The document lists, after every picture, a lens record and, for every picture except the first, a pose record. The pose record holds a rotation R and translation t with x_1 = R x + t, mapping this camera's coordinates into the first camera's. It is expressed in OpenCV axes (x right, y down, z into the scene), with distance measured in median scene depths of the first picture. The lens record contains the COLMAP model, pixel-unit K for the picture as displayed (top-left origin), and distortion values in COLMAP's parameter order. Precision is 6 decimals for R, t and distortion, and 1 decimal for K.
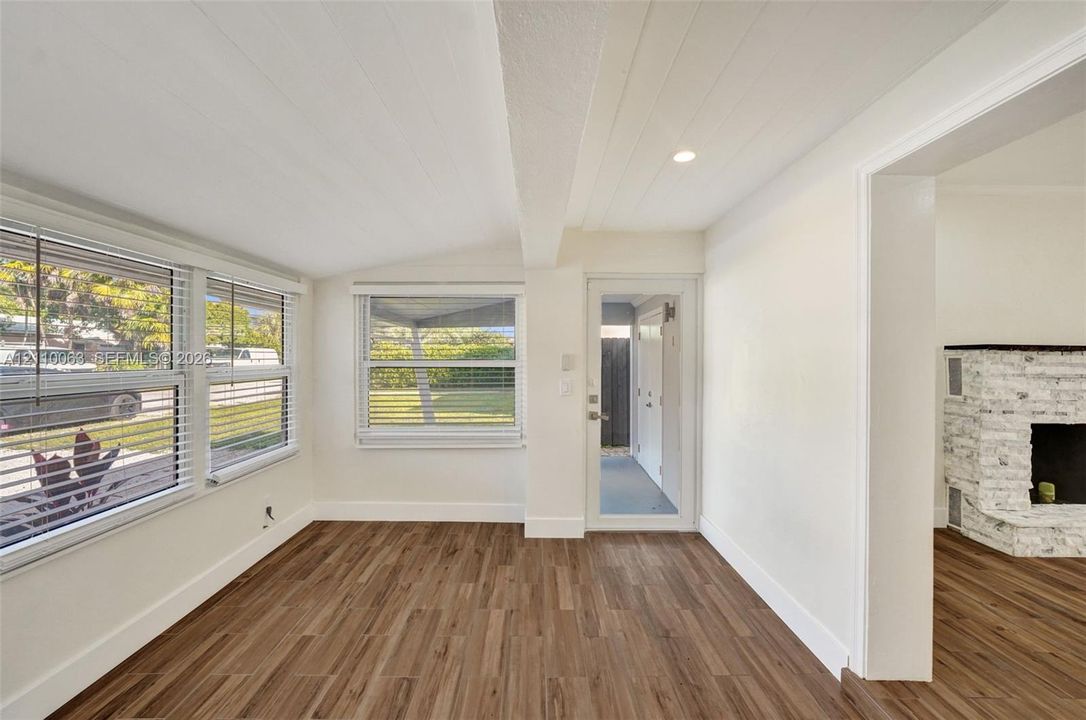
lens RADIAL K [[456.5, 0, 539.7], [0, 456.5, 354.9], [0, 0, 1]] dist [-0.023010, 0.000288]
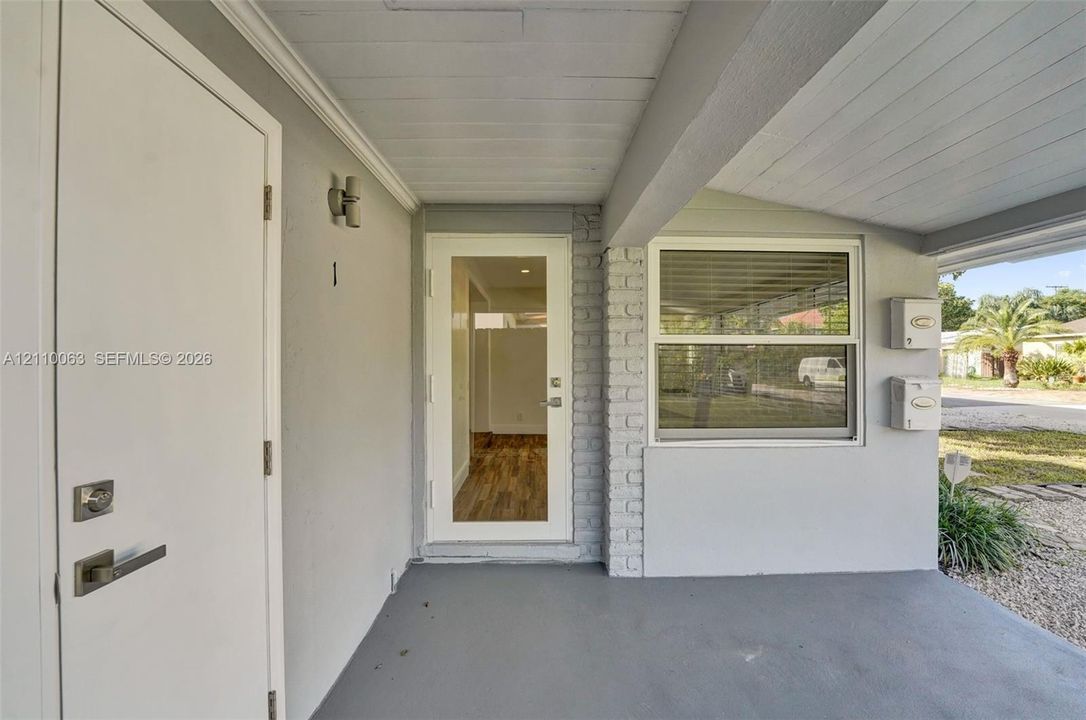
lens RADIAL K [[456.5, 0, 539.7], [0, 456.5, 354.9], [0, 0, 1]] dist [-0.023010, 0.000288]
pose [[-0.999974, -0.000980, 0.007145, 0.198709], [-0.000987, 0.999999, -0.000986, 0.065800], [-0.007144, -0.000993, -0.999974, 2.571023]]
